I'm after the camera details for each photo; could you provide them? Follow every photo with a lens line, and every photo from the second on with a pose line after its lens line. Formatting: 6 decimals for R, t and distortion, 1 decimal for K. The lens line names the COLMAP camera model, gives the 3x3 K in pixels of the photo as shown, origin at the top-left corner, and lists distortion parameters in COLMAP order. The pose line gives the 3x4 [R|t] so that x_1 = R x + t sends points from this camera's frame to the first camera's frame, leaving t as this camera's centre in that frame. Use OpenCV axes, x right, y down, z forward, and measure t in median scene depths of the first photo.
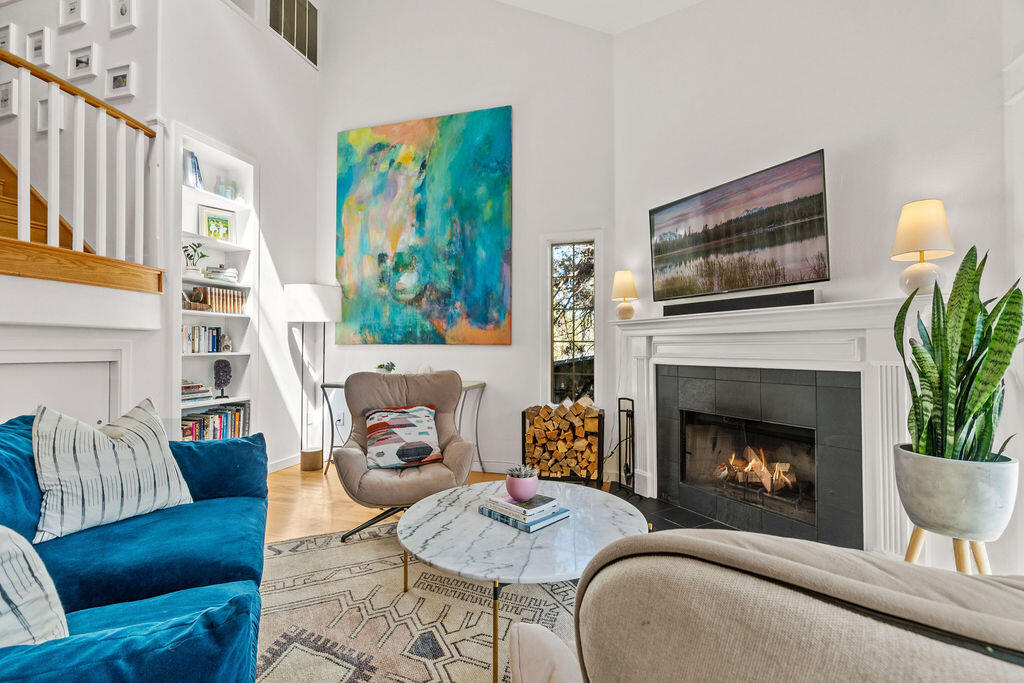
lens RADIAL K [[445.9, 0, 512.9], [0, 445.9, 340.4], [0, 0, 1]] dist [-0.005814, -0.000046]
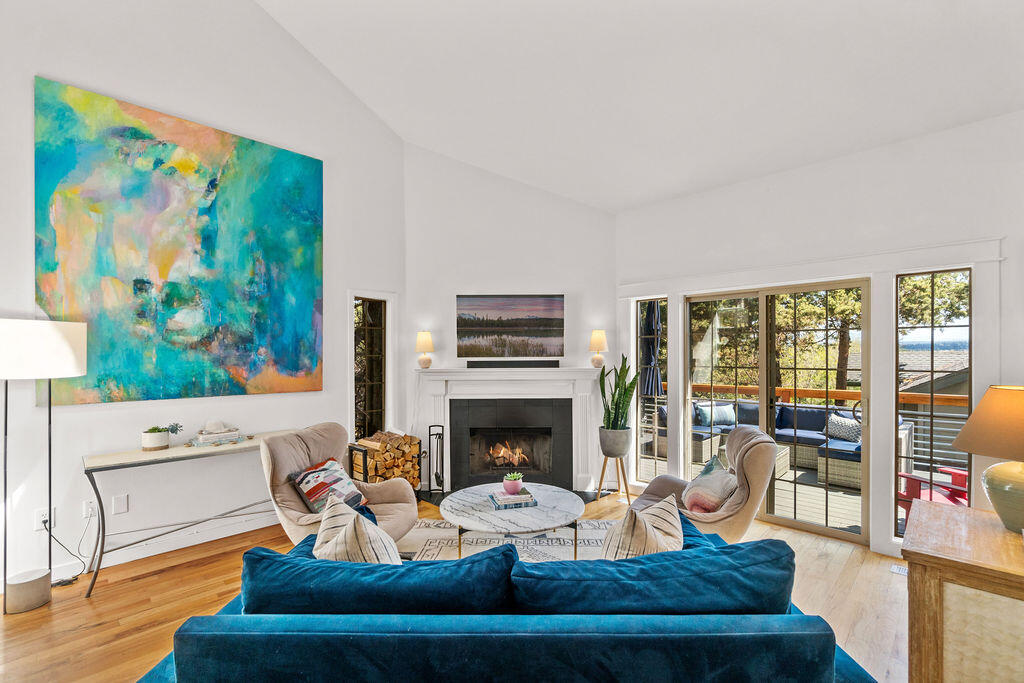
lens RADIAL K [[445.9, 0, 525.2], [0, 445.9, 355.1], [0, 0, 1]] dist [-0.005814, -0.000046]
pose [[0.476244, -0.004026, 0.879304, -0.671117], [-0.011339, 0.999878, 0.010719, -0.086339], [-0.879240, -0.015076, 0.476140, 0.077007]]
